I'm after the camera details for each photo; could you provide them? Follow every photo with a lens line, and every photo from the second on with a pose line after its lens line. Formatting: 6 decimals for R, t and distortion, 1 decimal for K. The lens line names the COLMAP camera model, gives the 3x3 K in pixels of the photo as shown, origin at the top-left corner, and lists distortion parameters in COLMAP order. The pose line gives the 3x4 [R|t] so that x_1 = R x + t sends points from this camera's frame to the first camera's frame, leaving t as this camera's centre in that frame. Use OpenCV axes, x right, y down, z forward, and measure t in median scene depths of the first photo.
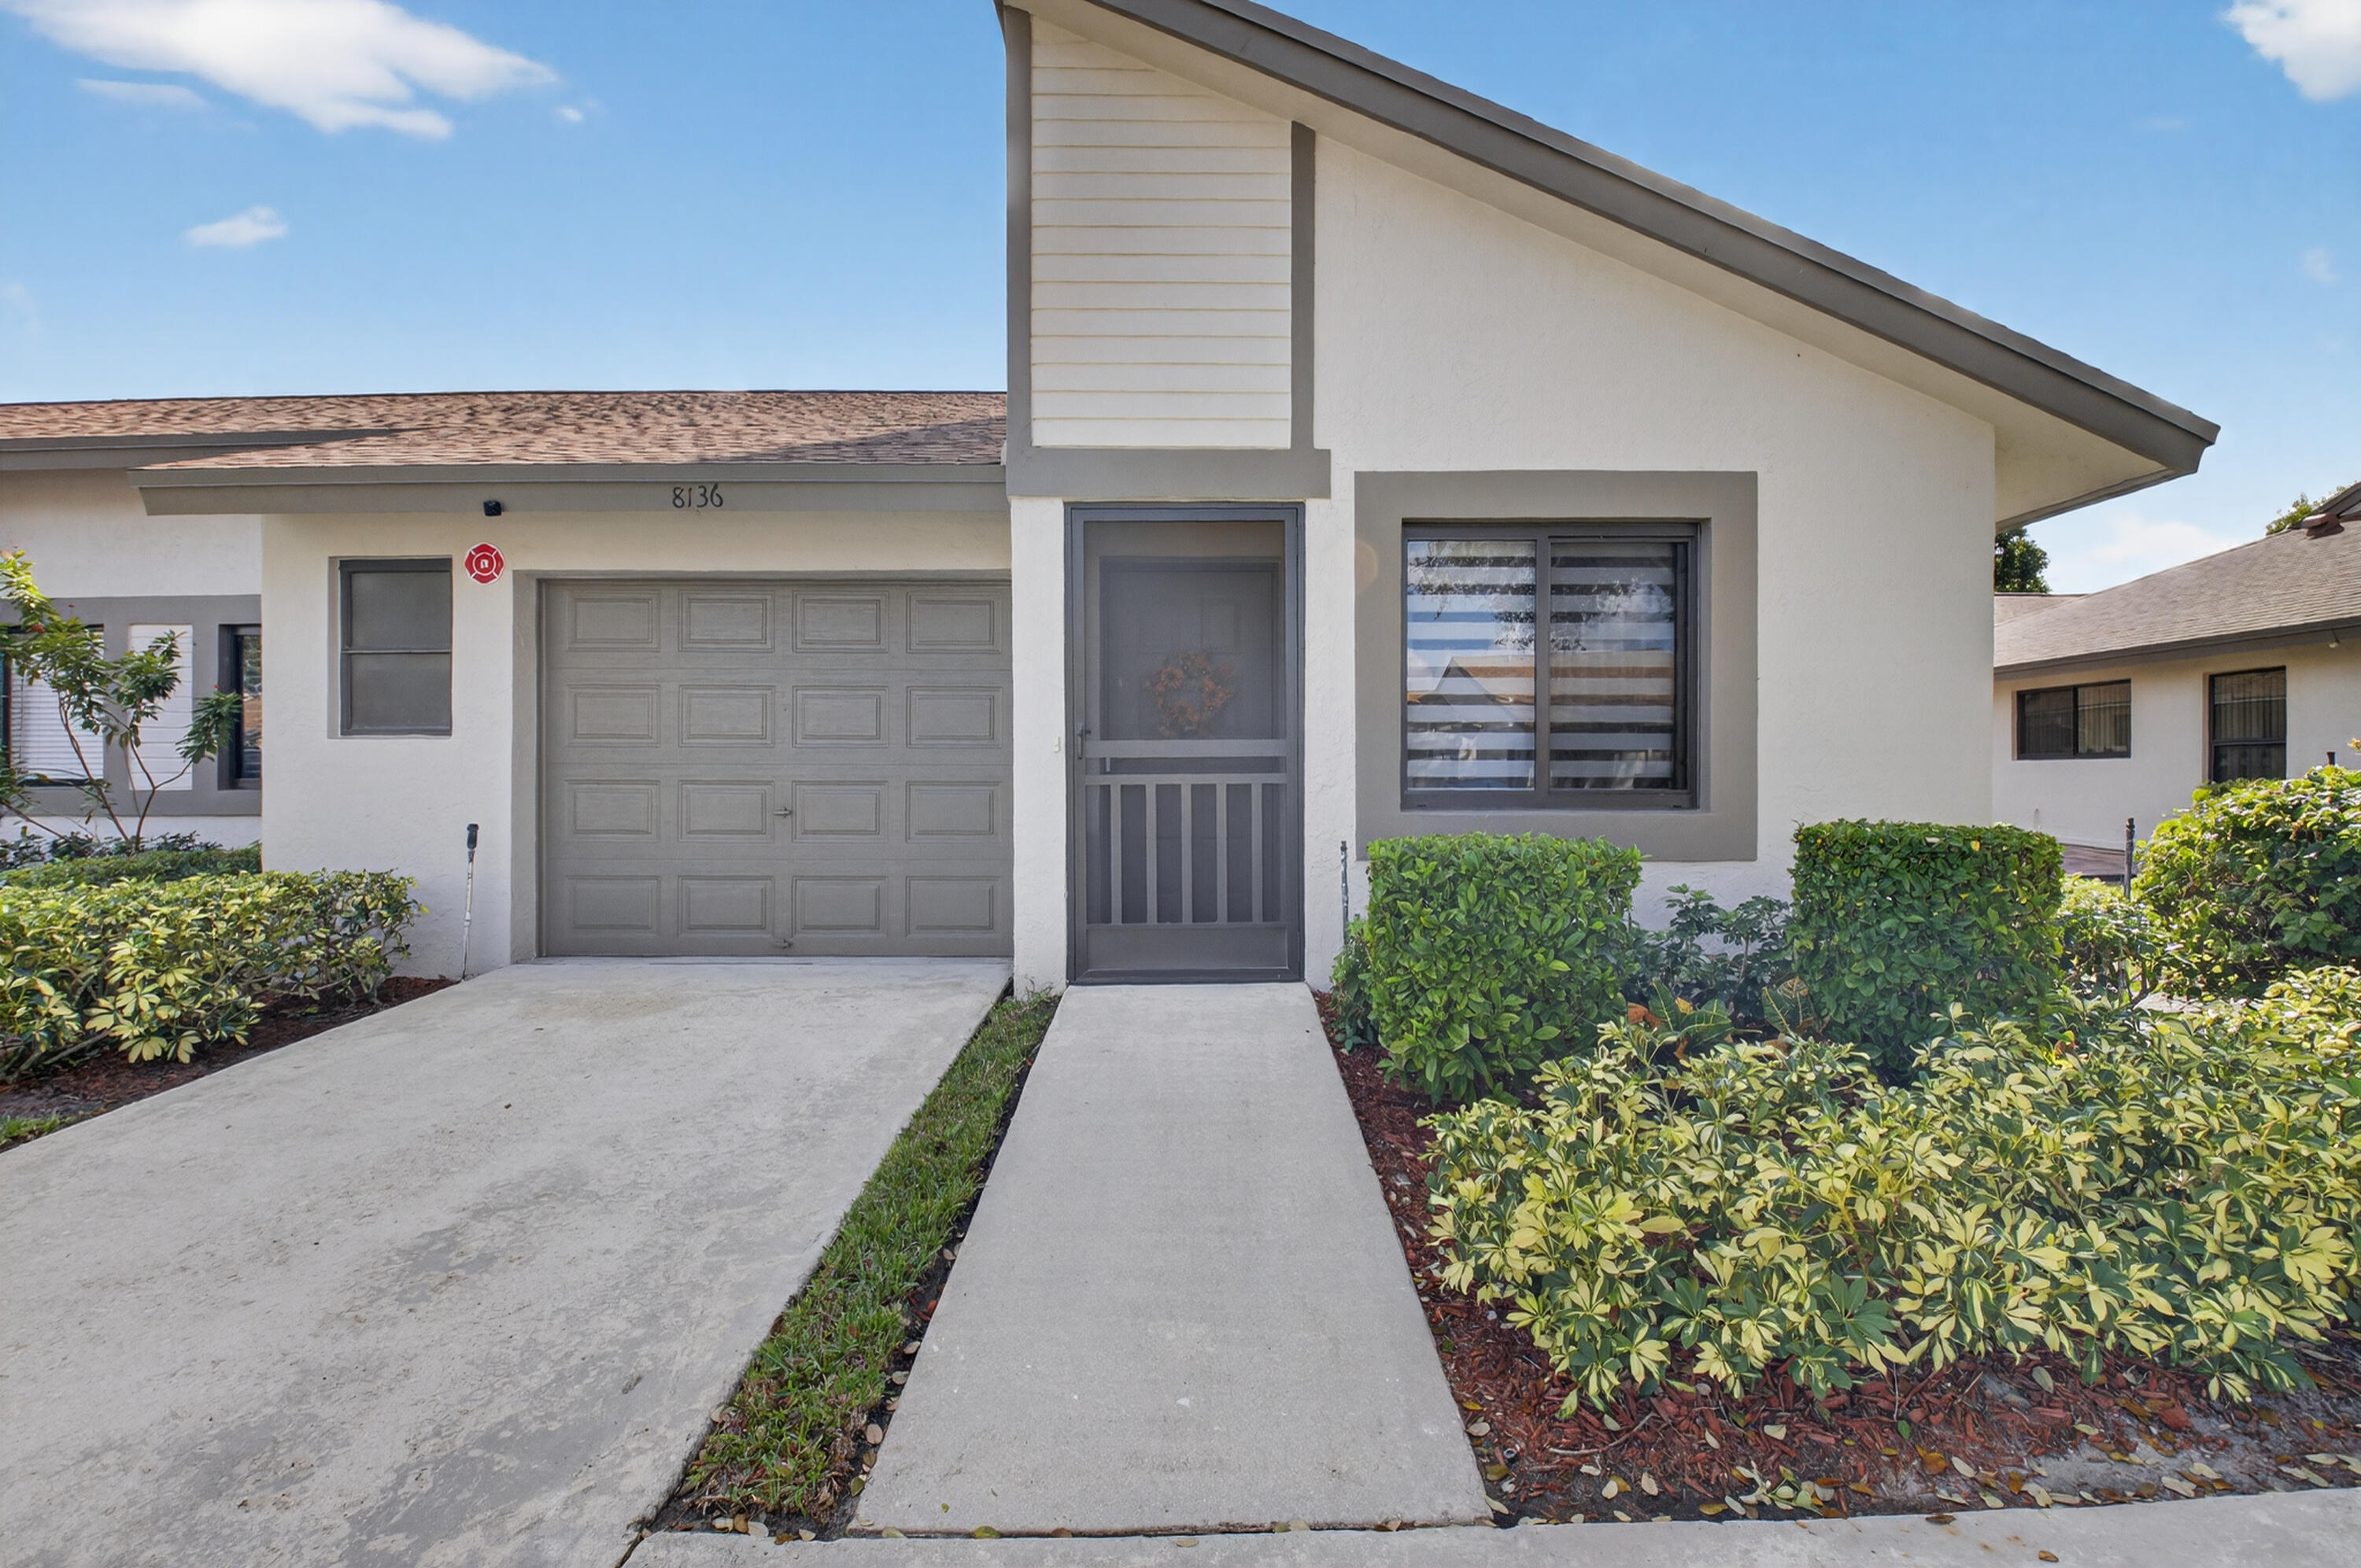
lens RADIAL K [[1032.8, 0, 1199.9], [0, 1032.8, 777.1], [0, 0, 1]] dist [0.003625, -0.019085]
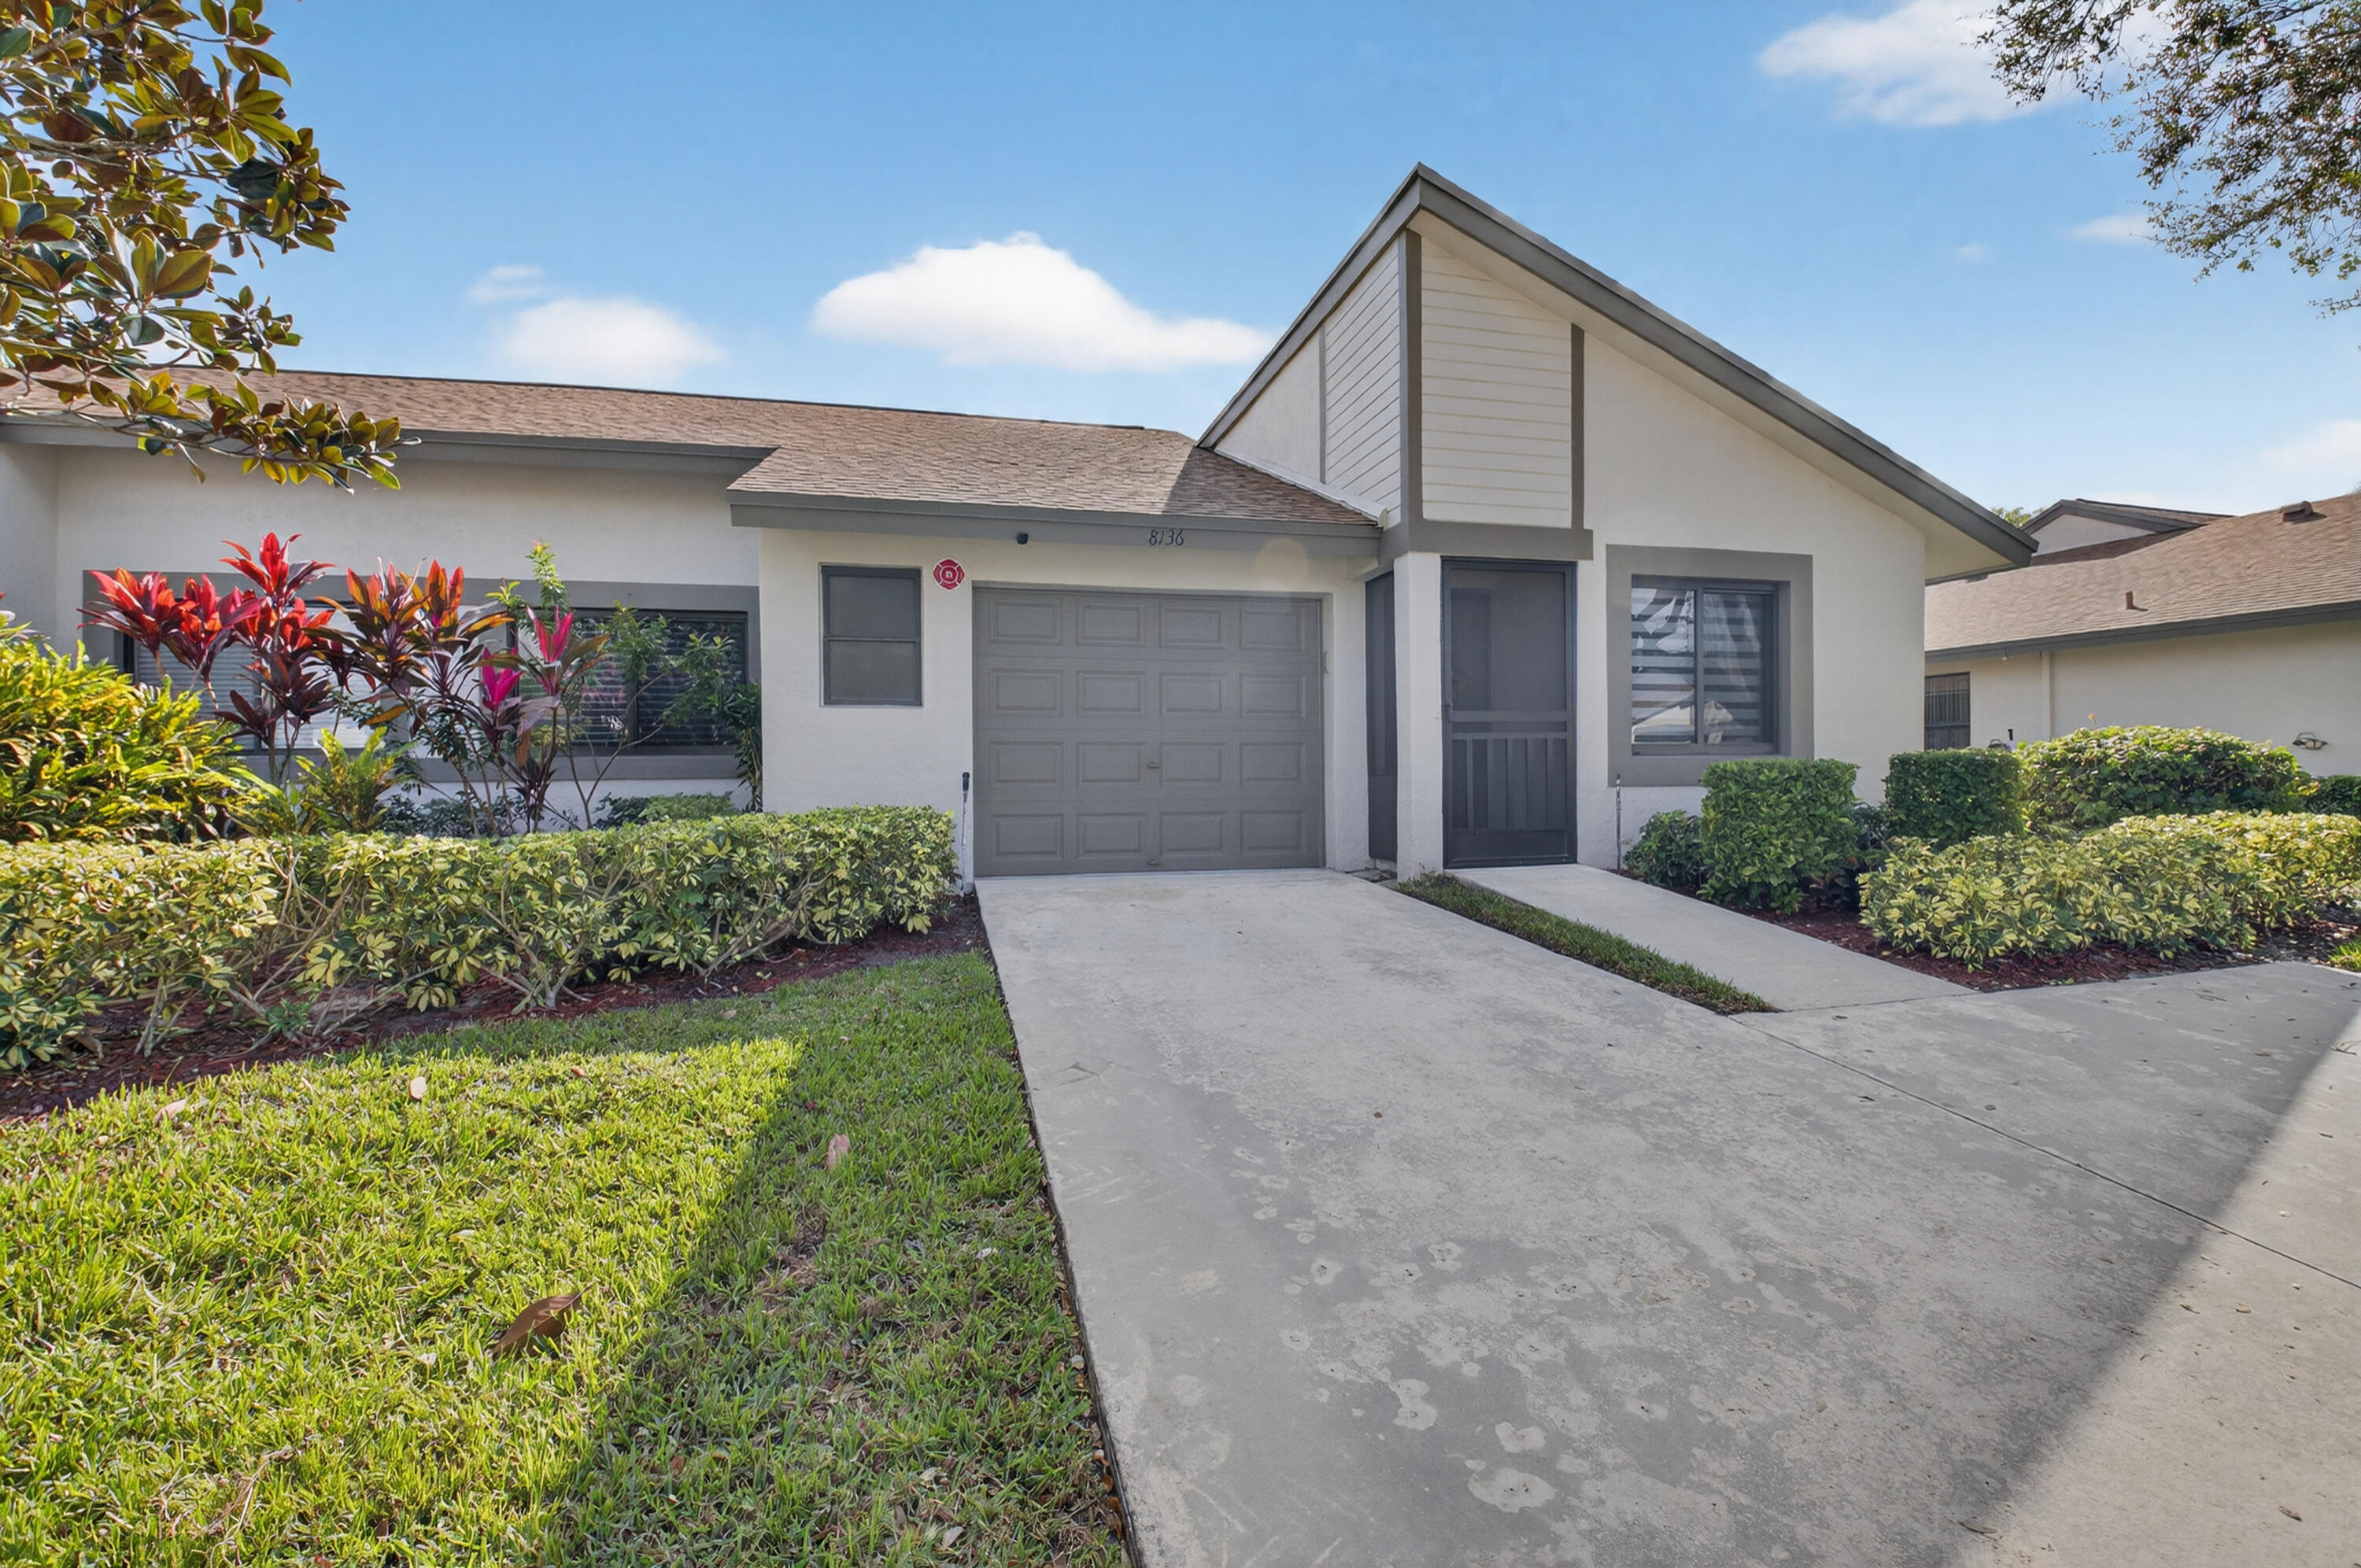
lens RADIAL K [[1022.7, 0, 1177.8], [0, 1022.7, 769.1], [0, 0, 1]] dist [-0.000680, -0.018750]
pose [[0.974123, -0.006274, 0.225932, -0.852242], [0.006470, 0.999979, -0.000126, 0.049885], [-0.225926, 0.001585, 0.974143, -0.393478]]
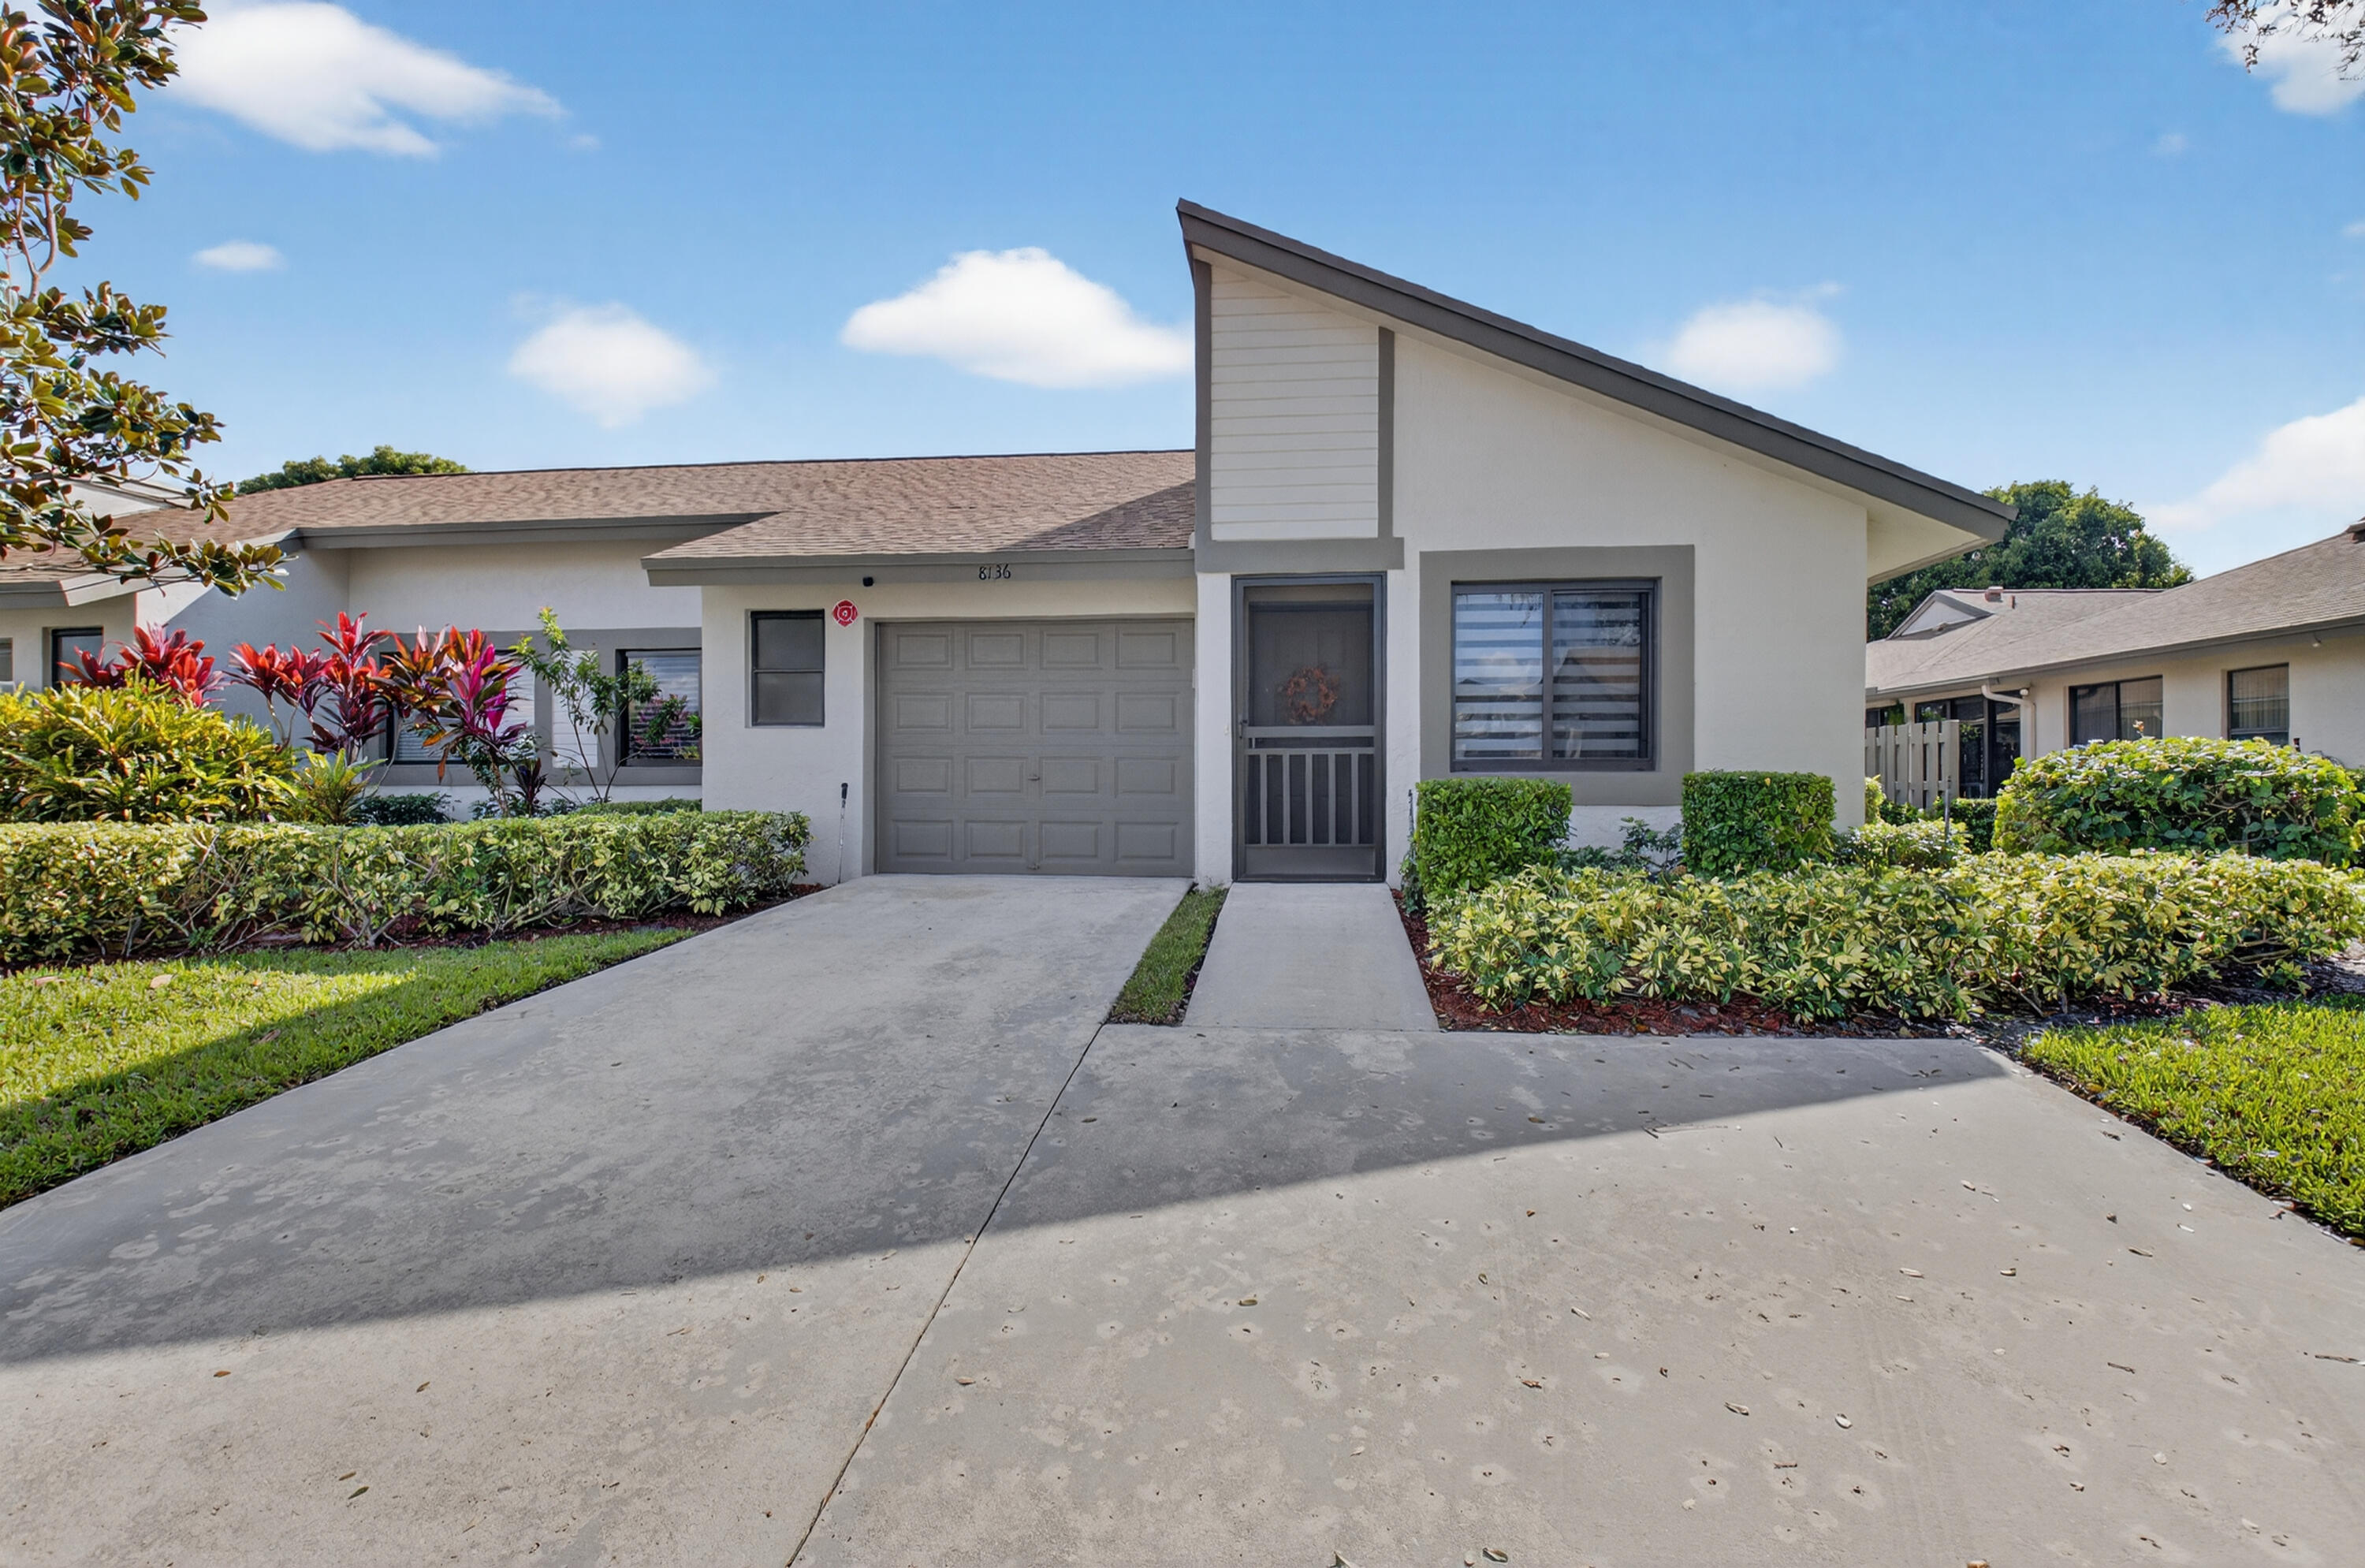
lens RADIAL K [[1034.8, 0, 1201.9], [0, 1034.8, 777.0], [0, 0, 1]] dist [0.003625, -0.019085]
pose [[0.994324, 0.002063, -0.106378, -0.007918], [-0.002026, 0.999998, 0.000453, 0.040427], [0.106378, -0.000235, 0.994326, -0.564329]]
